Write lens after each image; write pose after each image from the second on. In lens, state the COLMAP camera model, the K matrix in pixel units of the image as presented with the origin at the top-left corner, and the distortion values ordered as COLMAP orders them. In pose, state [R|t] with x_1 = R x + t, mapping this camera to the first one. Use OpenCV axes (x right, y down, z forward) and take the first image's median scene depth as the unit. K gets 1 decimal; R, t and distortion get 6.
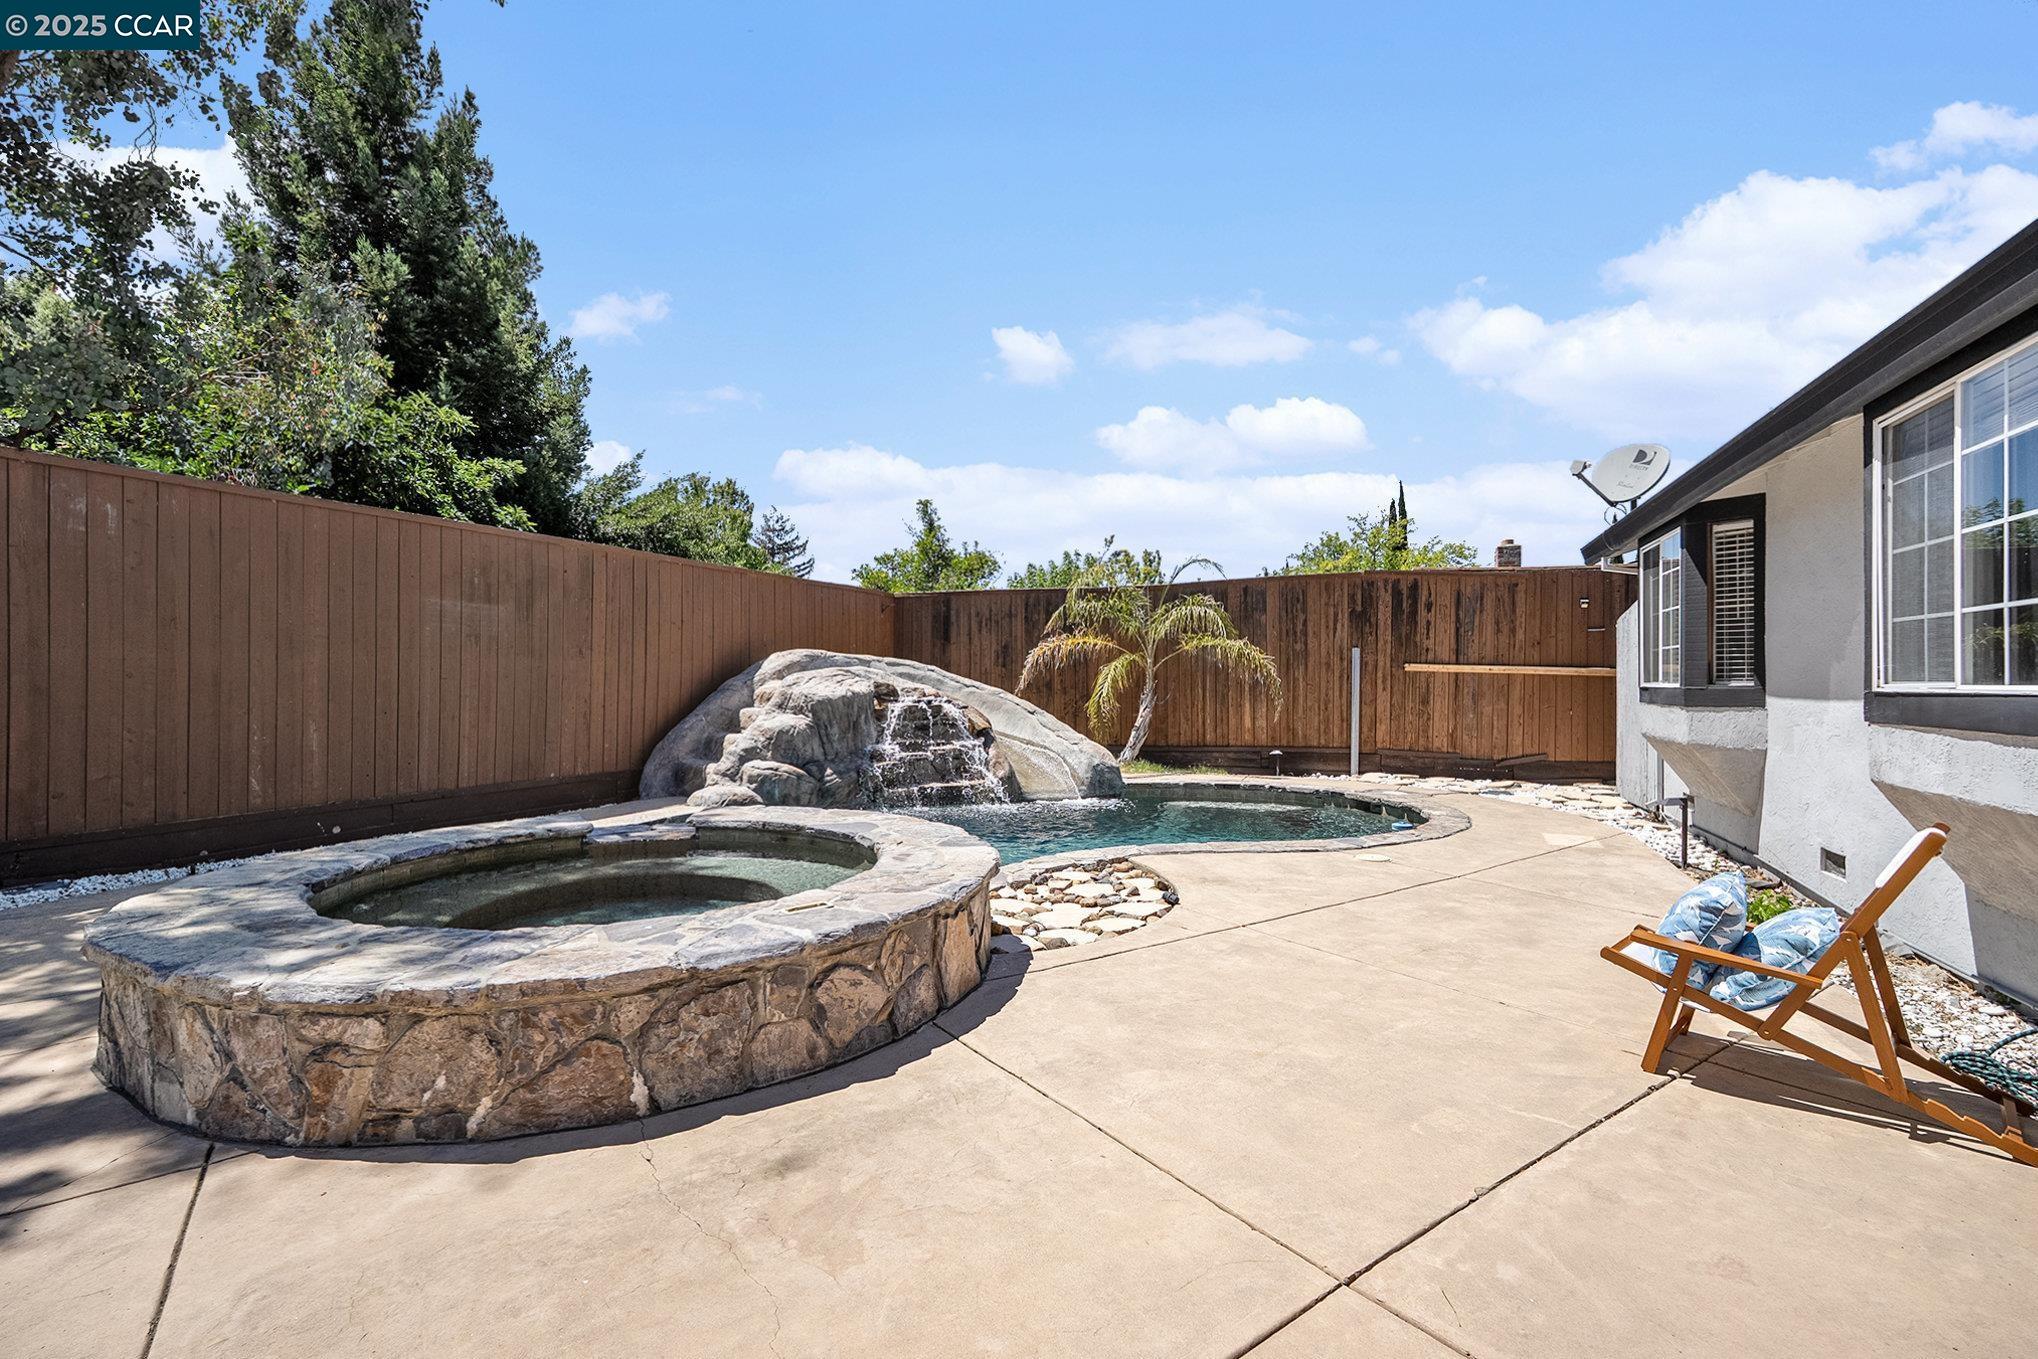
lens RADIAL K [[894.0, 0, 1021.4], [0, 894.0, 675.3], [0, 0, 1]] dist [-0.004999, 0.000368]
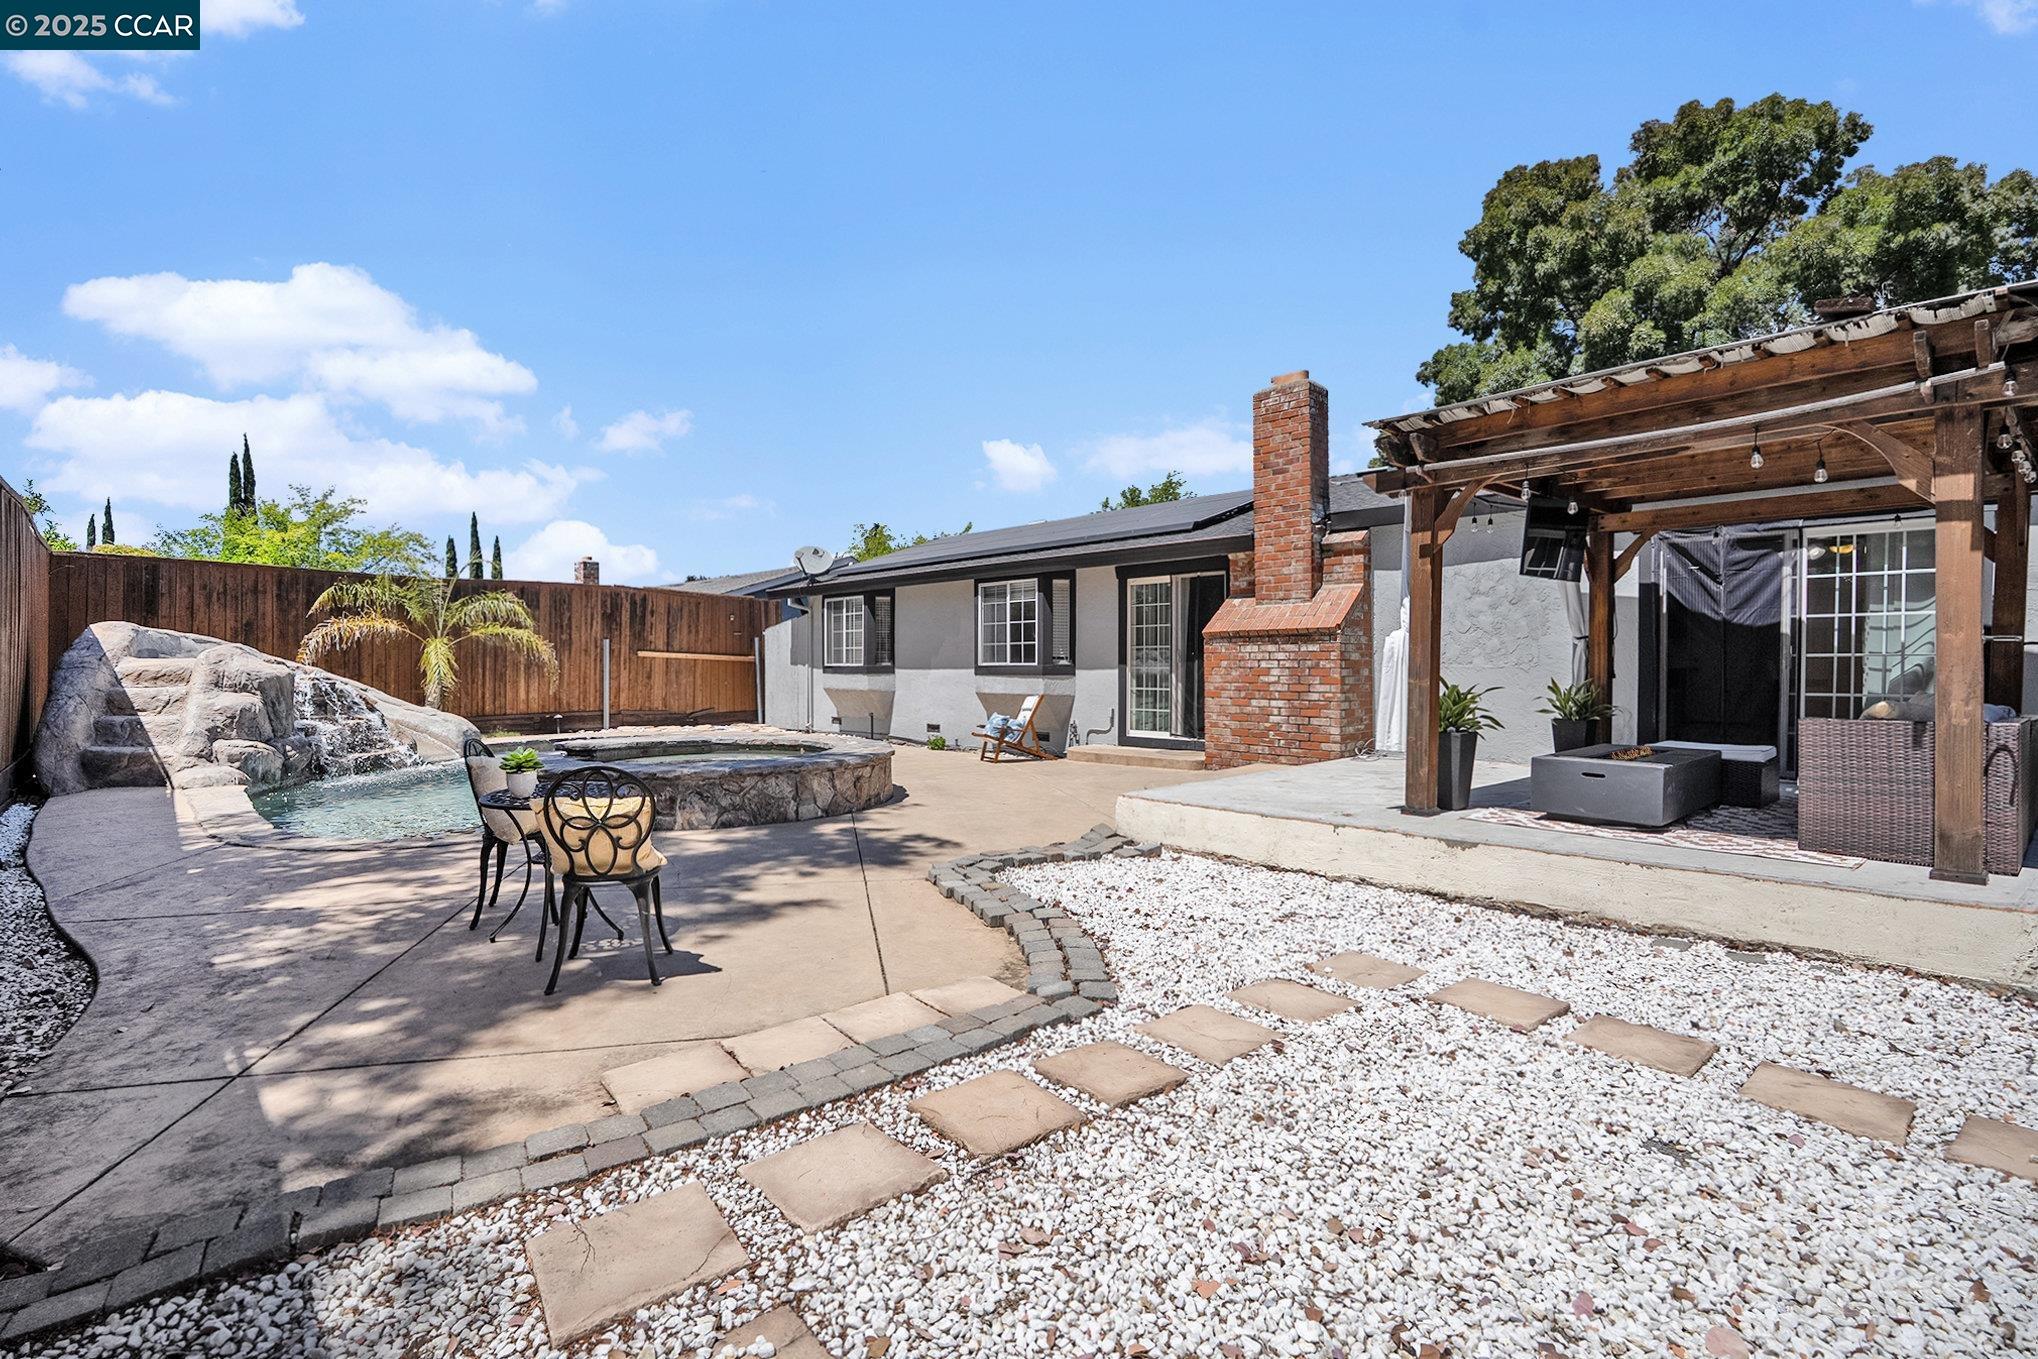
lens RADIAL K [[894.0, 0, 1012.3], [0, 894.0, 674.1], [0, 0, 1]] dist [-0.004999, 0.000368]
pose [[0.368741, -0.004167, 0.929523, -0.711231], [-0.008557, 0.999932, 0.007877, 0.007858], [-0.929493, -0.010858, 0.368680, -0.114702]]
